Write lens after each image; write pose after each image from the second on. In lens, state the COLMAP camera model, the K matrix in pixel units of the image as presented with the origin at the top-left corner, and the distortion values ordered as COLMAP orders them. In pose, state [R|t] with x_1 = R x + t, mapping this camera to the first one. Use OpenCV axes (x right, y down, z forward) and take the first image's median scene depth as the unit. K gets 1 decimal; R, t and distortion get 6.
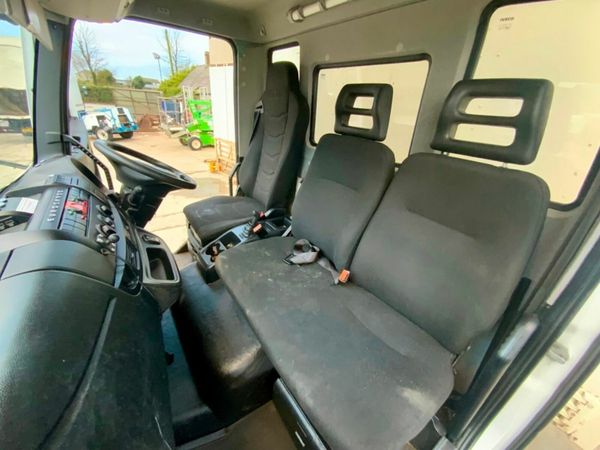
lens RADIAL K [[243.3, 0, 297.0], [0, 243.3, 217.5], [0, 0, 1]] dist [0.015199, -0.016067]
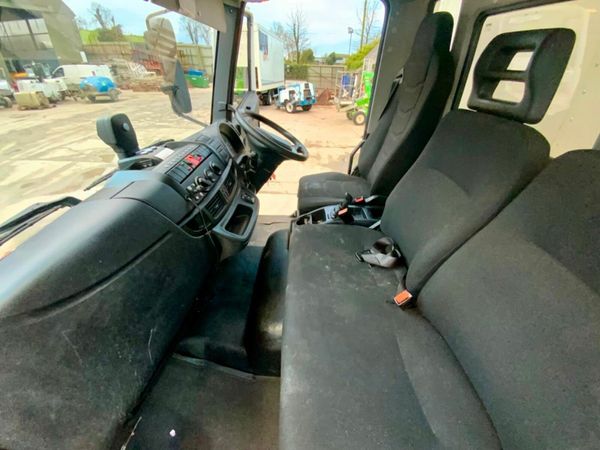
lens RADIAL K [[243.3, 0, 297.0], [0, 243.3, 217.5], [0, 0, 1]] dist [0.015199, -0.016067]
pose [[0.807314, 0.261917, -0.528813, 0.181496], [-0.214123, 0.965051, 0.151092, -0.035852], [0.549905, -0.008748, 0.835182, 0.112944]]
